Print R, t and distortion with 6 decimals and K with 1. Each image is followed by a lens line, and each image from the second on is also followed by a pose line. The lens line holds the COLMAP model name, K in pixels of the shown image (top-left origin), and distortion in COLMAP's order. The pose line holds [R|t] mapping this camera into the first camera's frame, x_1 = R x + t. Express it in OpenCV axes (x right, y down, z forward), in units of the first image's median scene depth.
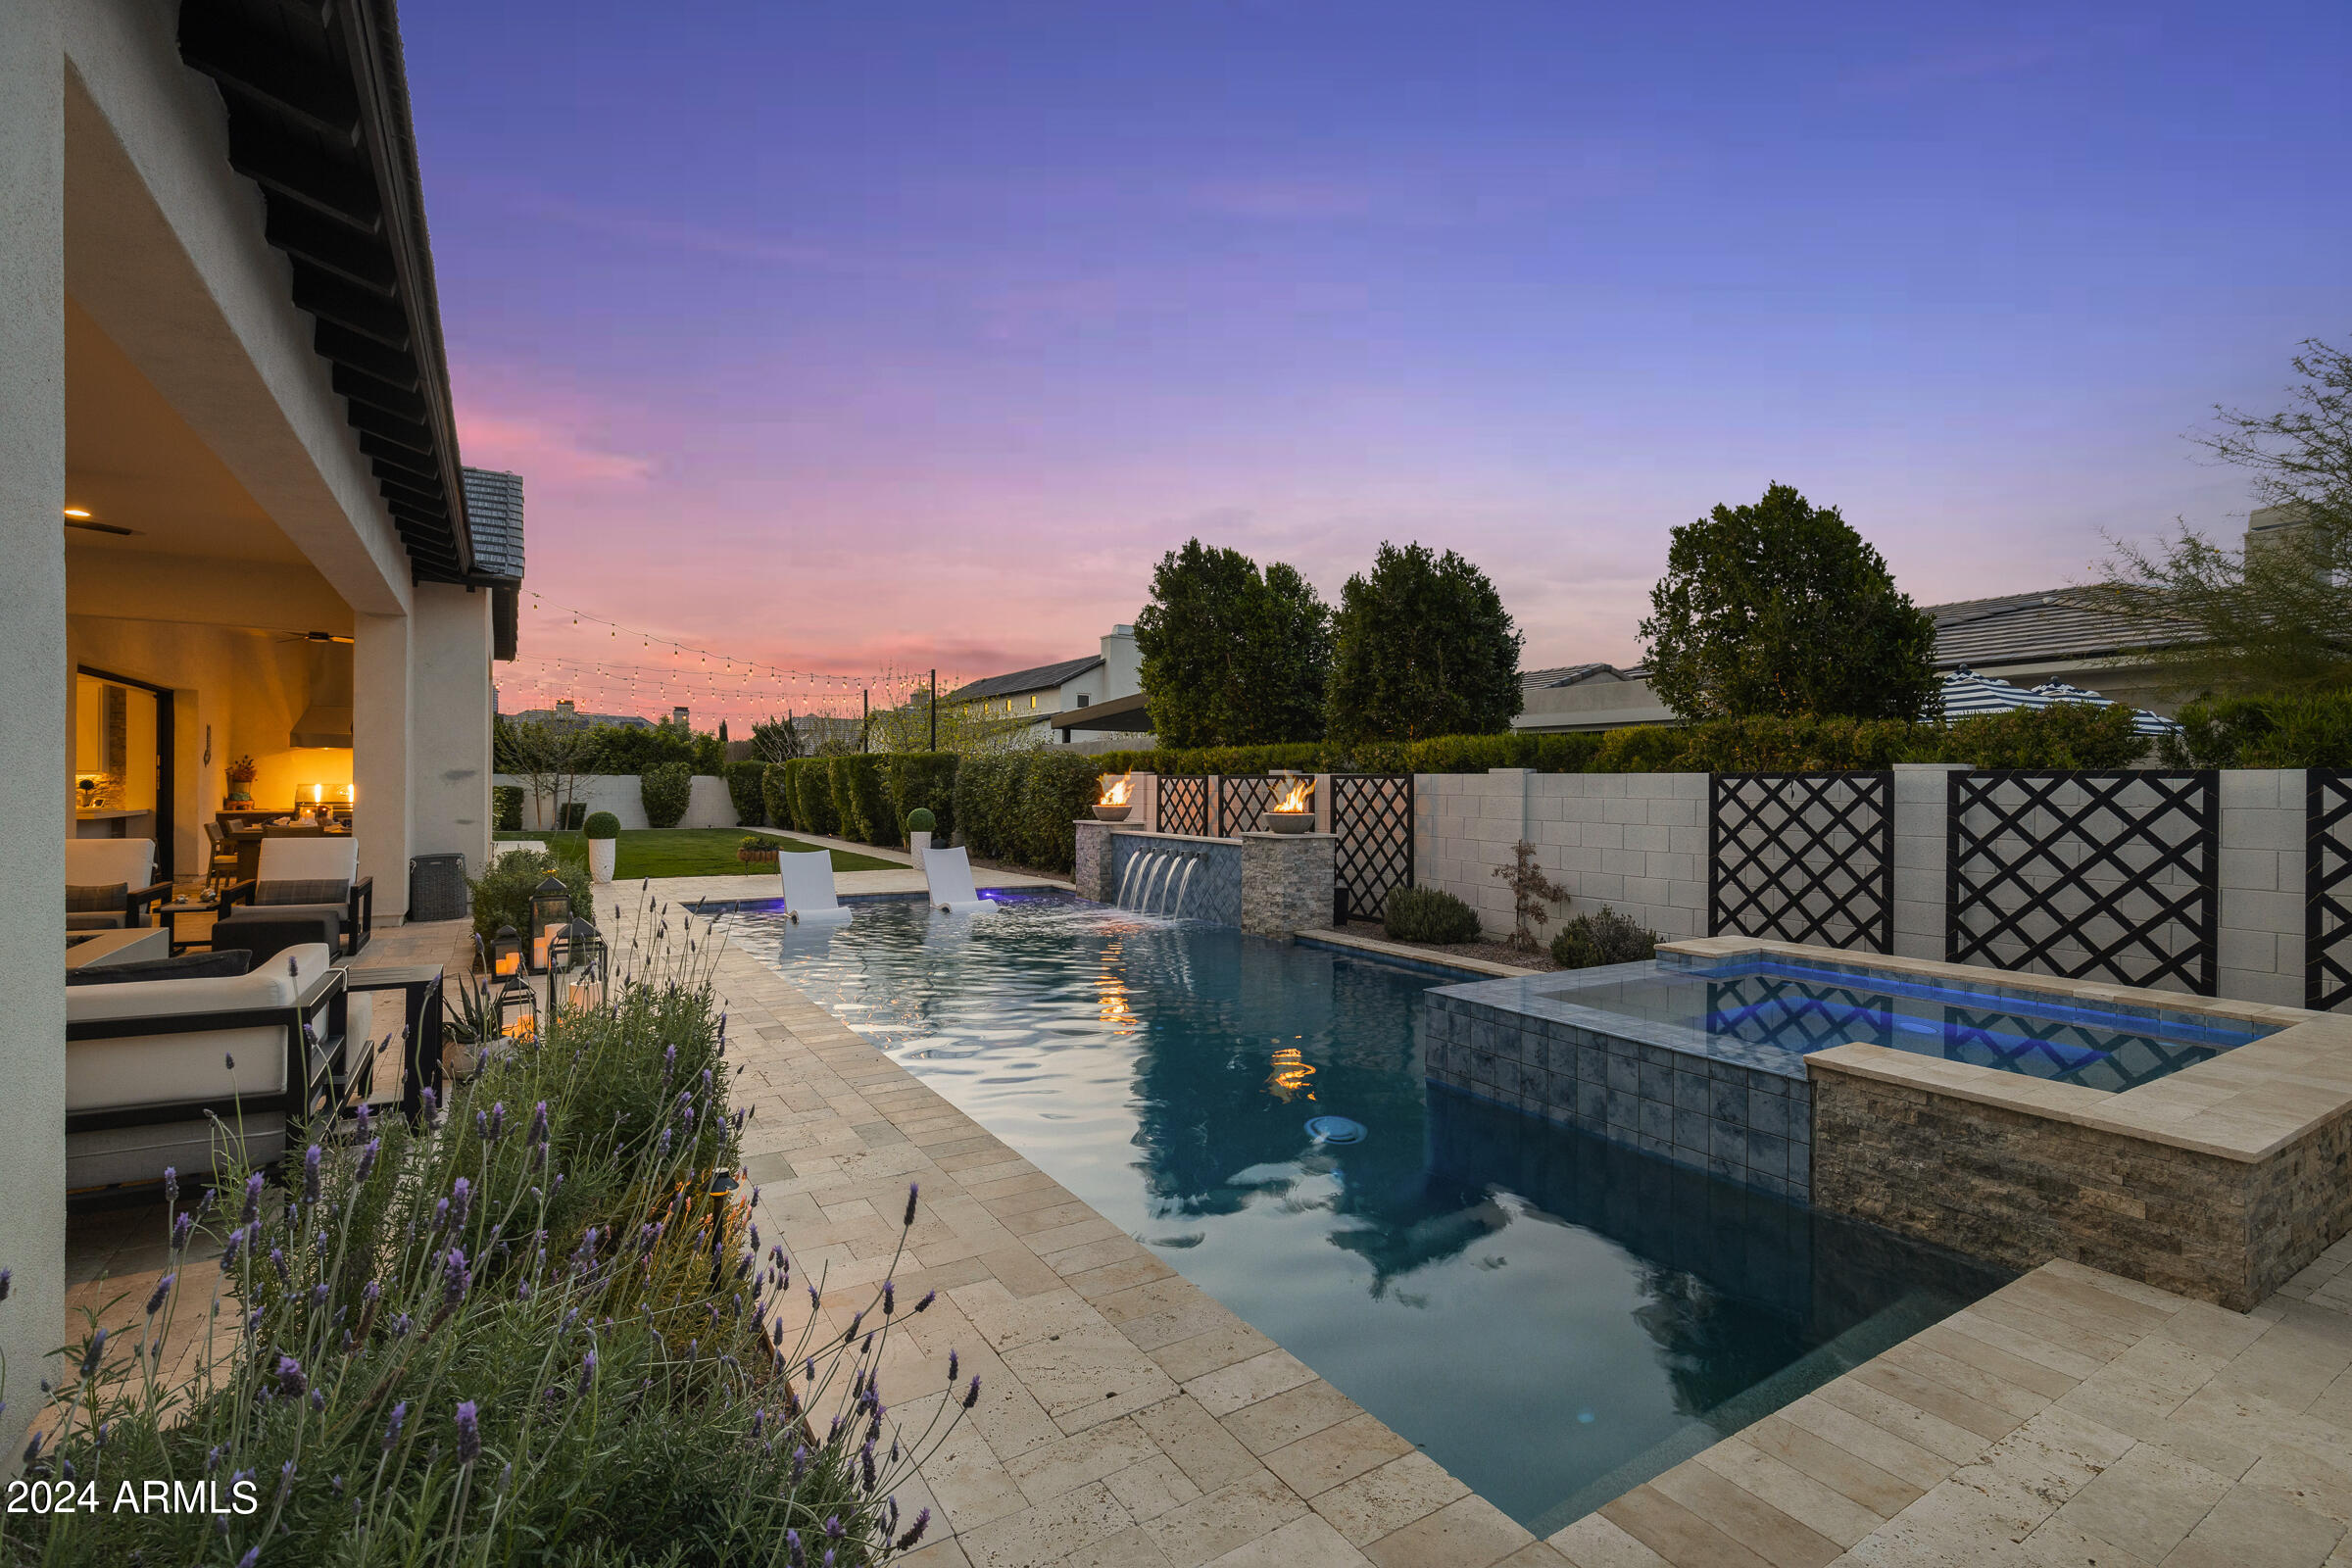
lens RADIAL K [[1071.6, 0, 1161.0], [0, 1071.6, 785.3], [0, 0, 1]] dist [0.000582, -0.000519]
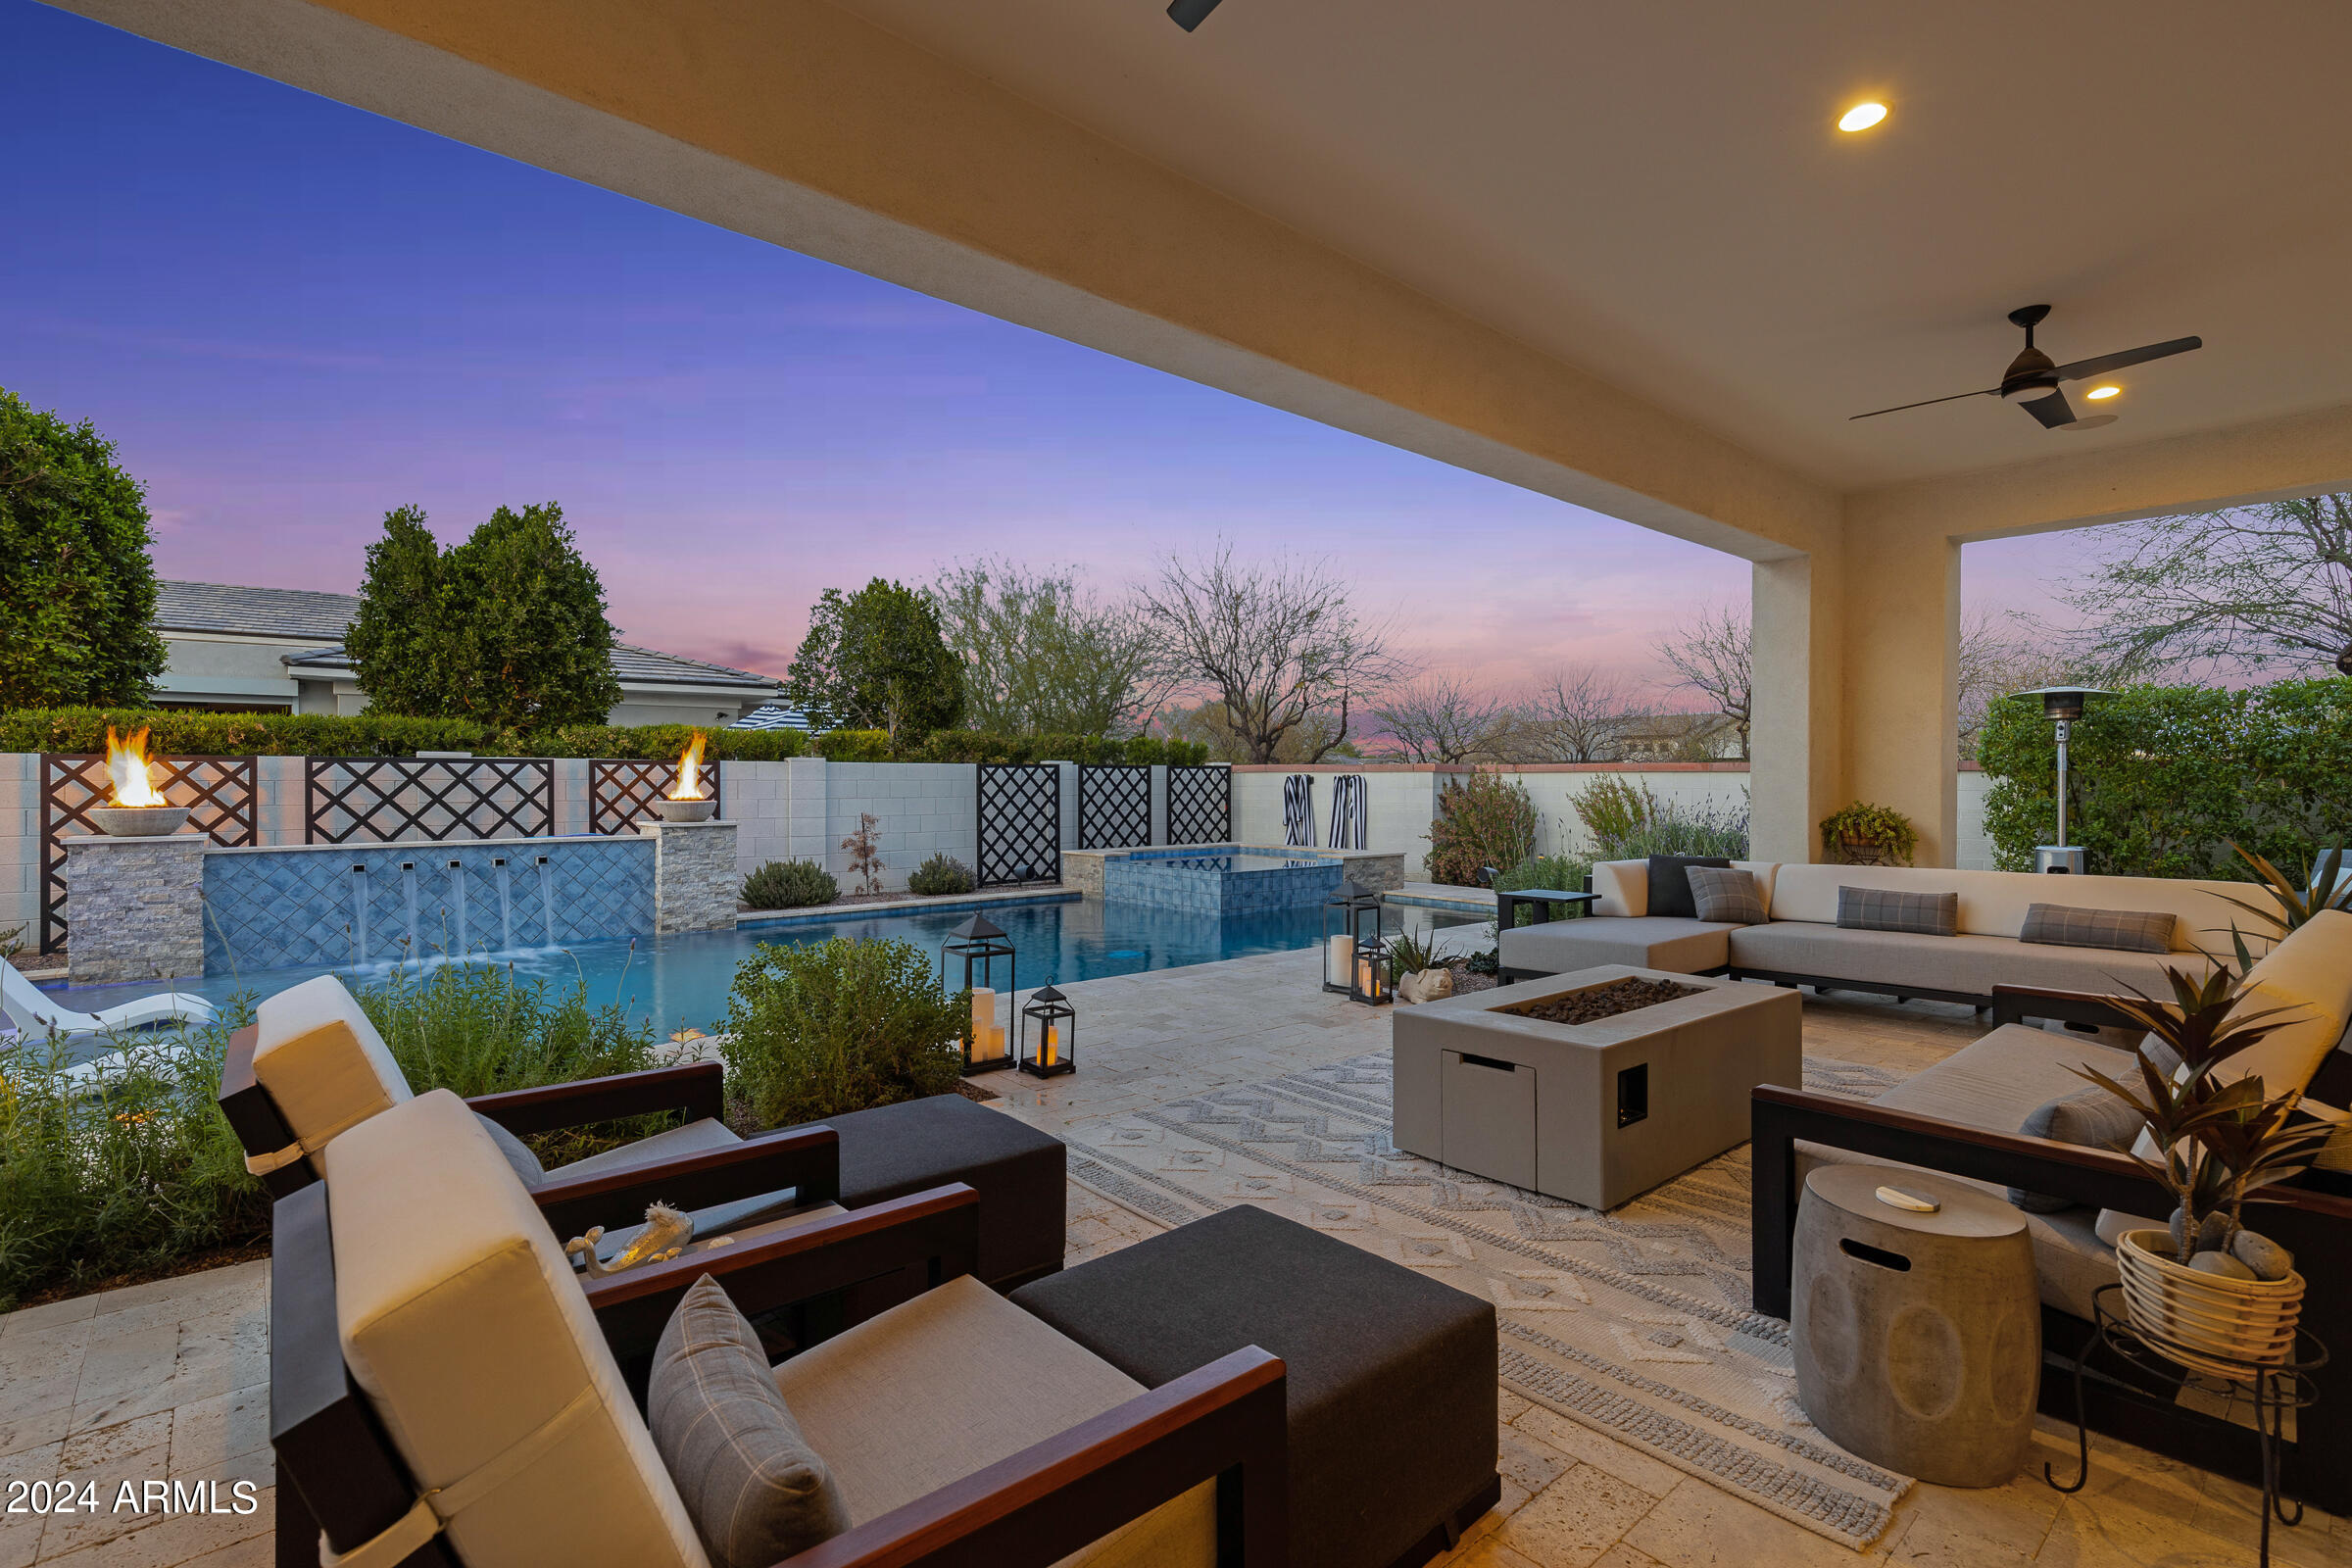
lens RADIAL K [[1127.2, 0, 1158.9], [0, 1127.2, 773.3], [0, 0, 1]] dist [0.000863, 0.000112]
pose [[-0.163979, -0.006186, 0.986444, -0.876131], [-0.002894, 0.999979, 0.005790, -0.005465], [-0.986460, -0.001905, -0.163993, 0.697469]]
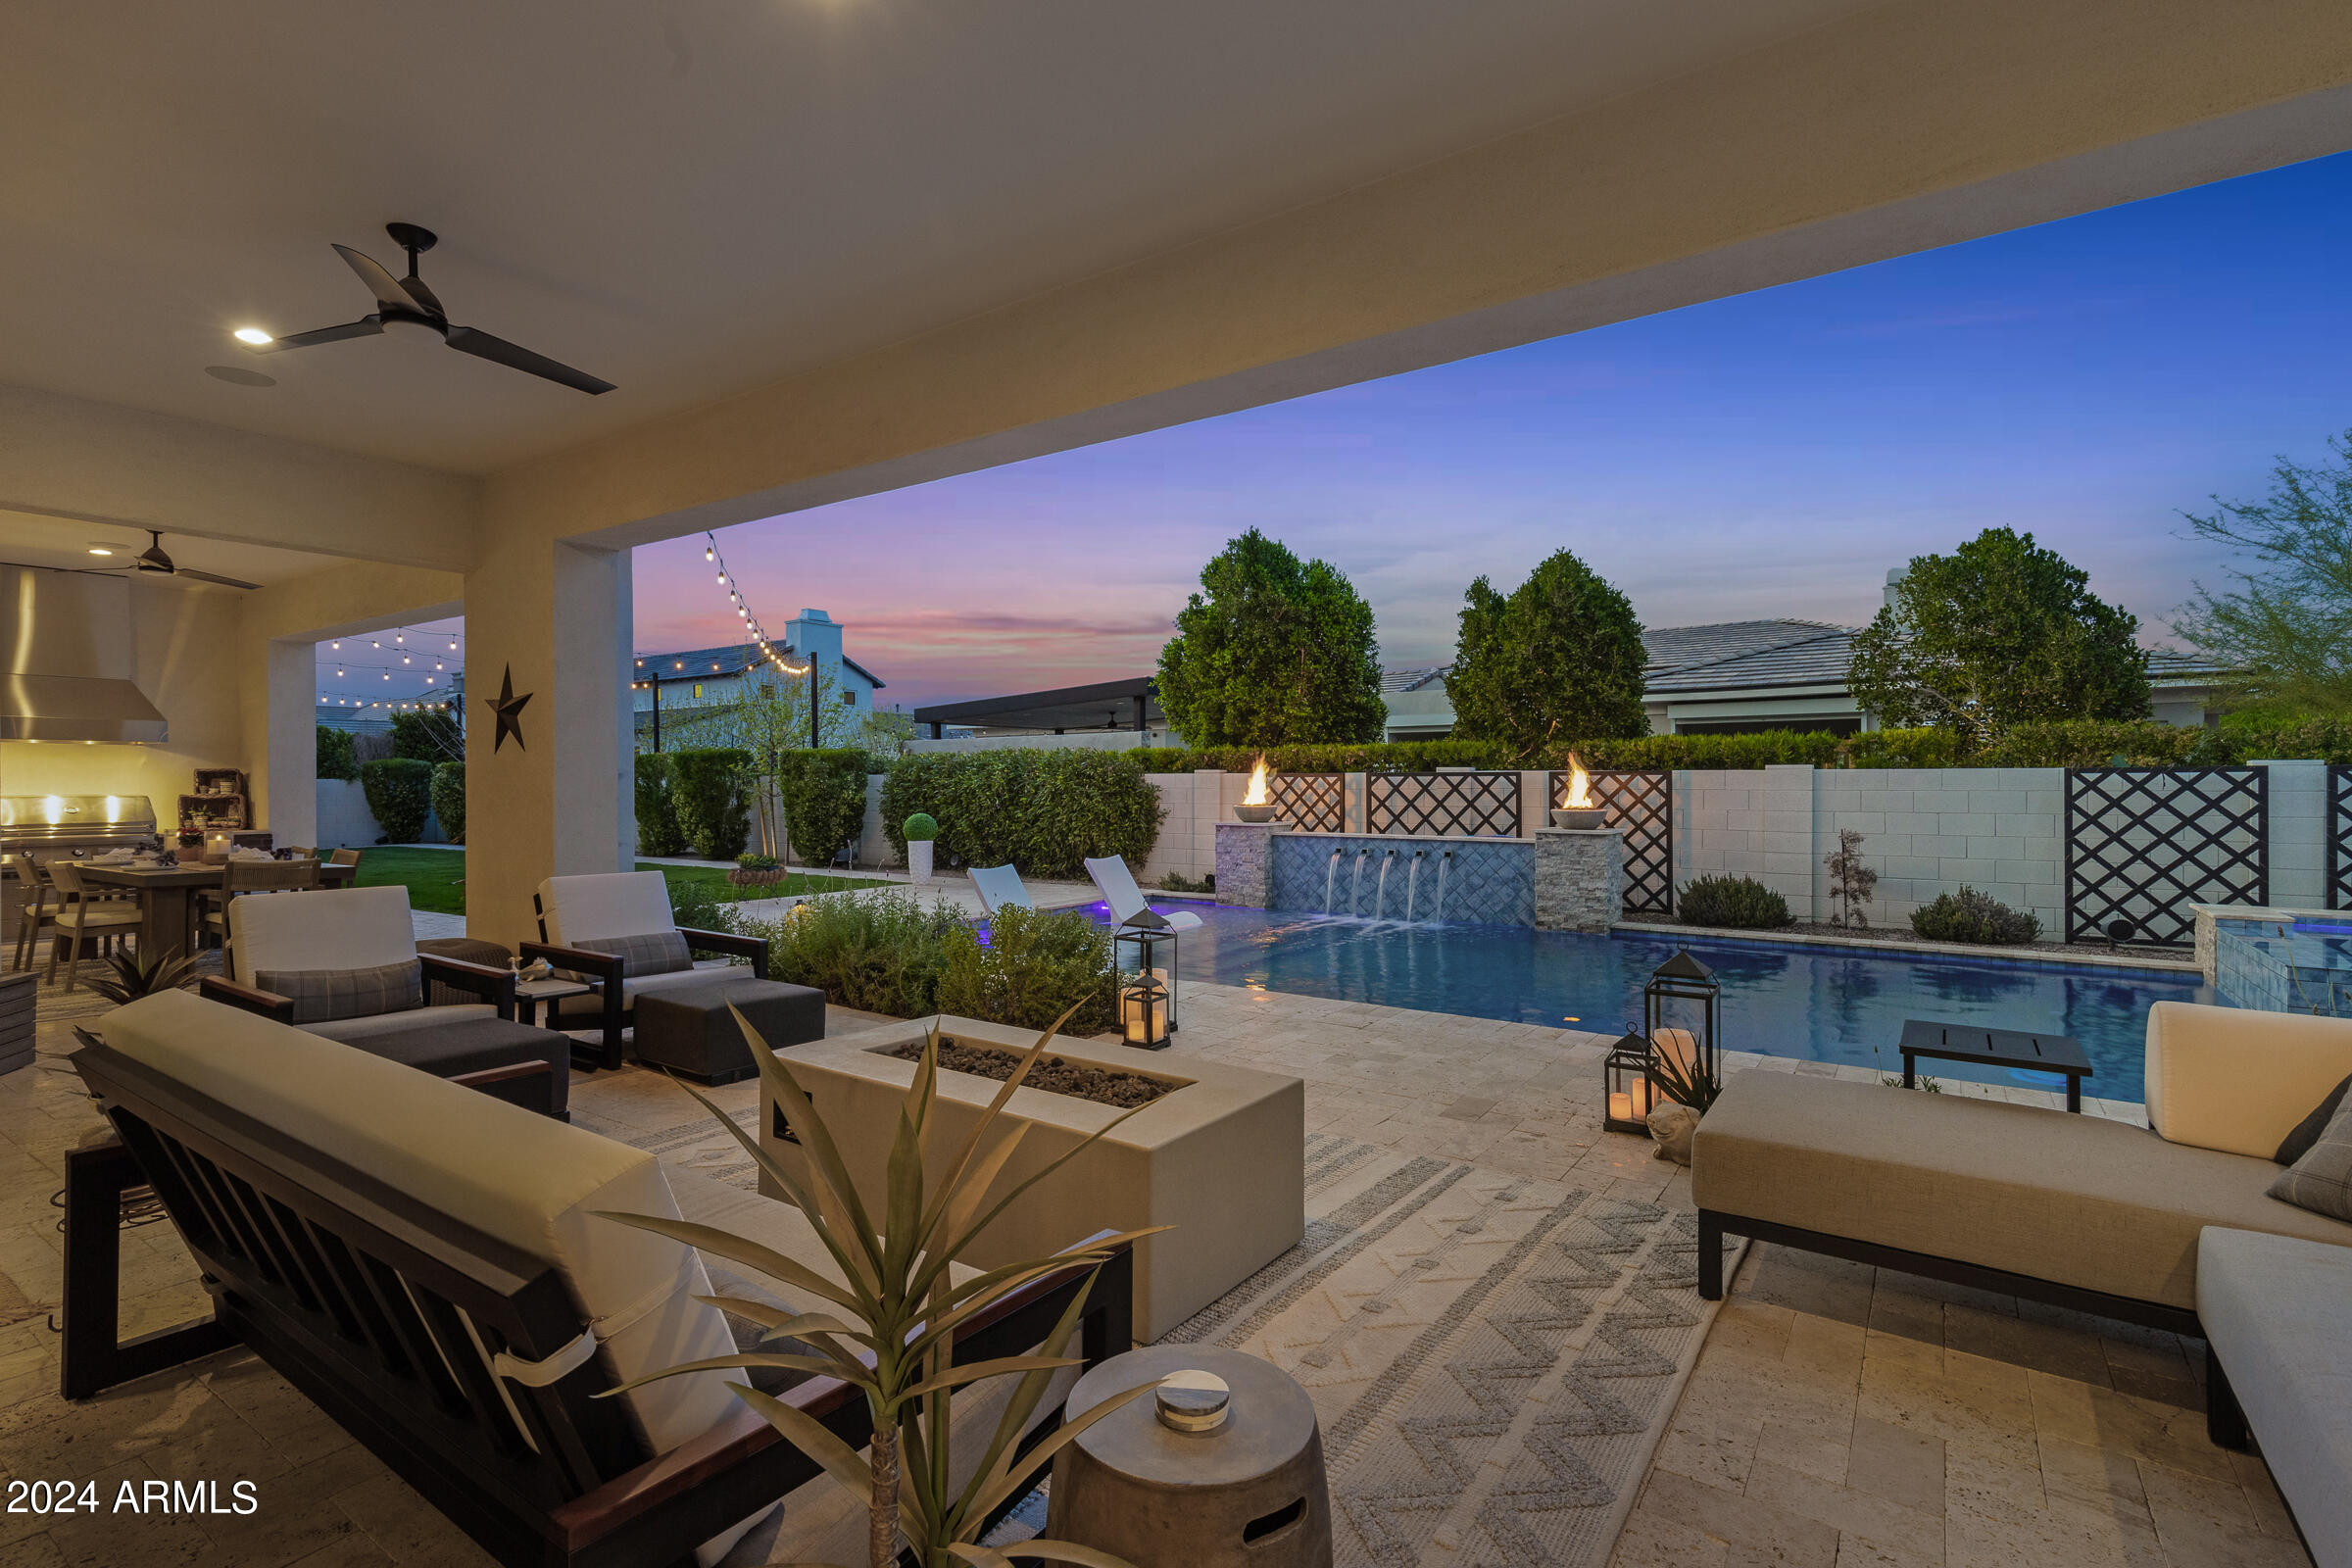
lens RADIAL K [[1062.9, 0, 1176.0], [0, 1062.9, 784.0], [0, 0, 1]] dist [0.026837, 0.000237]
pose [[0.915660, -0.009479, 0.401841, -0.593653], [0.009351, 0.999954, 0.002280, -0.003759], [-0.401844, 0.001670, 0.915707, 0.209470]]
